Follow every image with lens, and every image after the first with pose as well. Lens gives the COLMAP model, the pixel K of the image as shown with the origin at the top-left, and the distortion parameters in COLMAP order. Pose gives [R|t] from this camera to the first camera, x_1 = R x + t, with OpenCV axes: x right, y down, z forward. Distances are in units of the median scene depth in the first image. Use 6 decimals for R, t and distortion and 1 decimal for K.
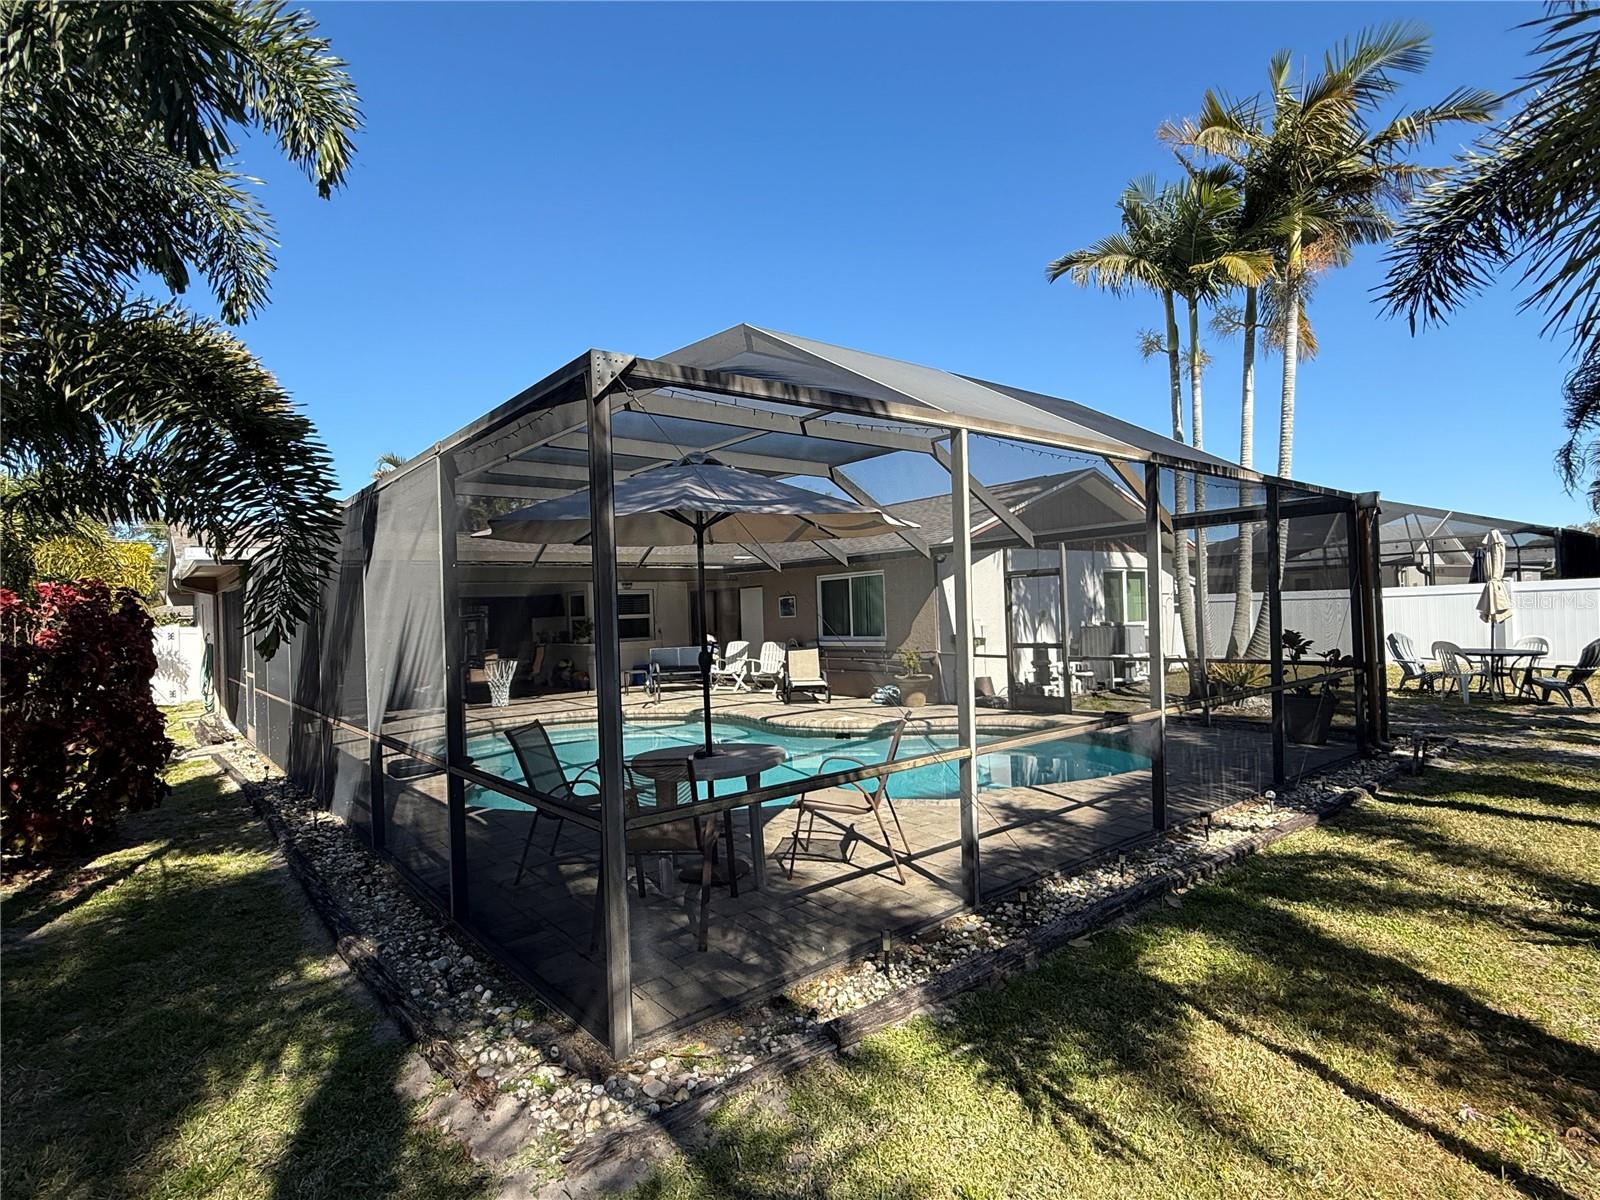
lens RADIAL K [[814.5, 0, 798.2], [0, 814.5, 602.6], [0, 0, 1]] dist [0.005987, 0.000906]
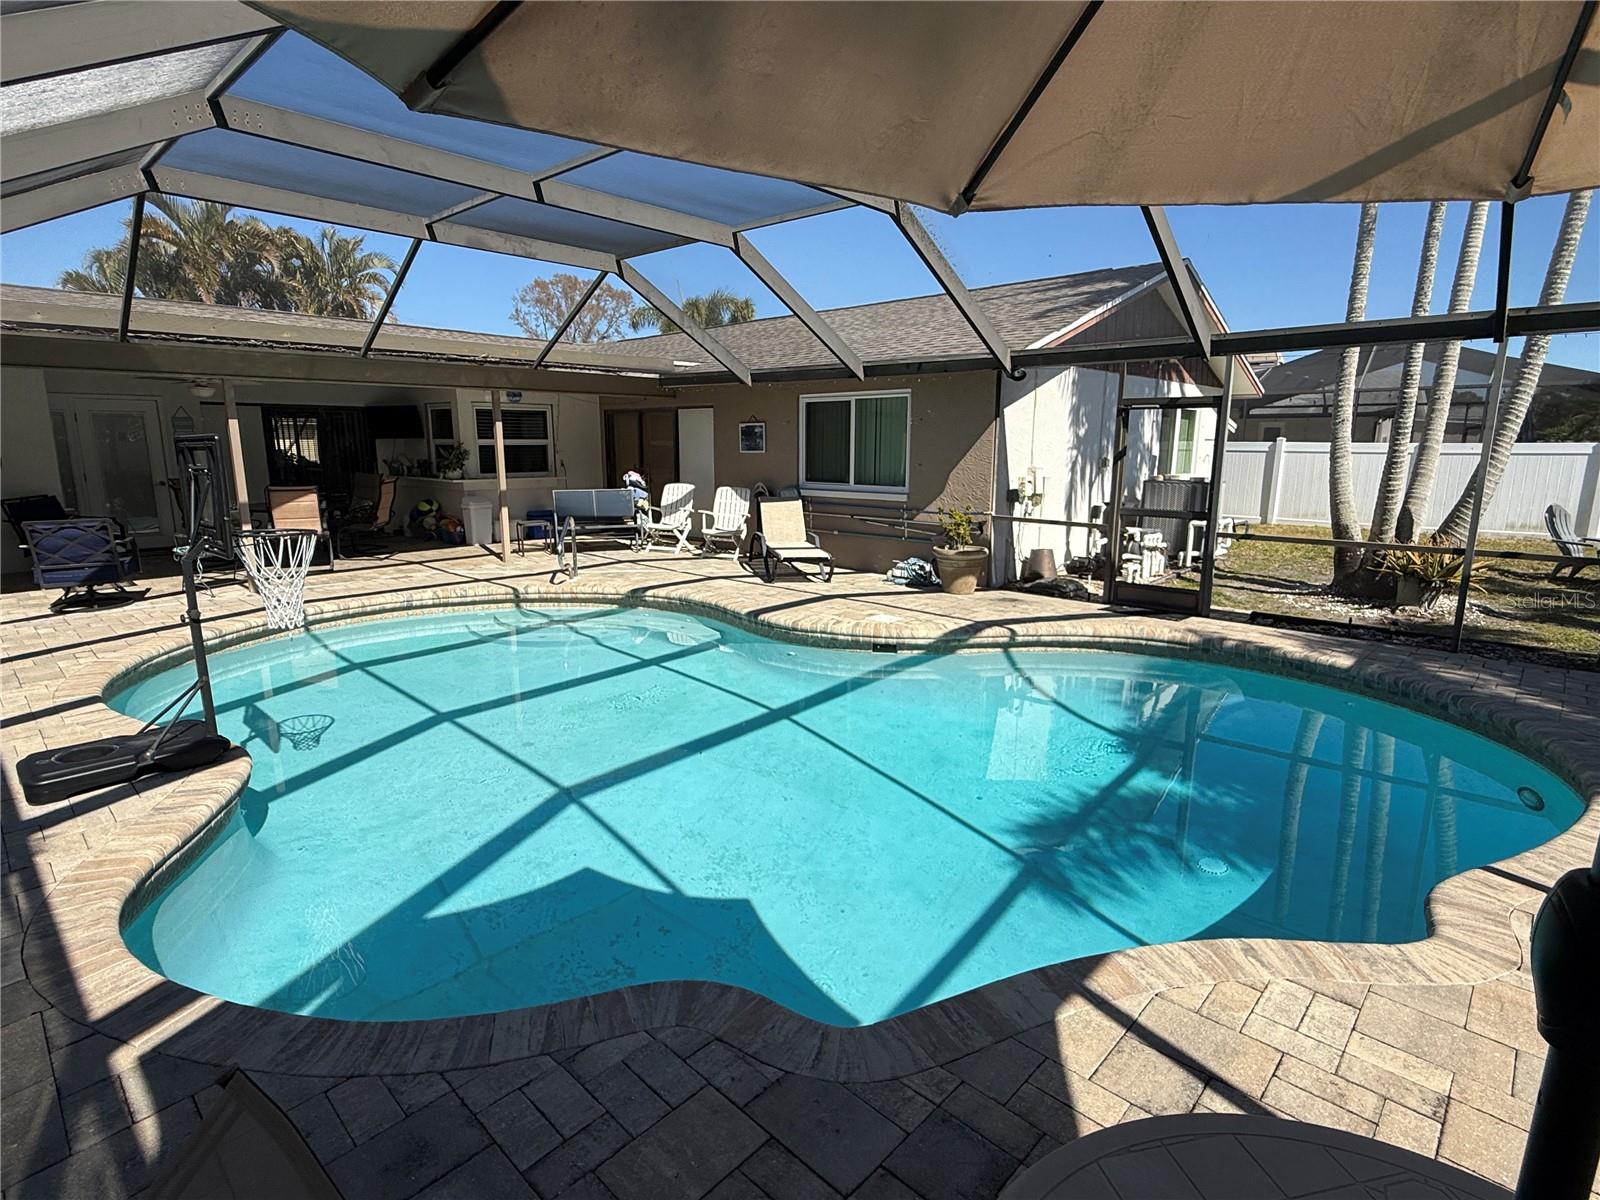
lens RADIAL K [[814.5, 0, 805.5], [0, 814.5, 604.7], [0, 0, 1]] dist [0.005987, 0.000906]
pose [[0.988729, 0.010330, 0.149358, -0.075408], [-0.040878, 0.978337, 0.202944, 0.001424], [-0.144026, -0.206762, 0.967732, 0.283558]]
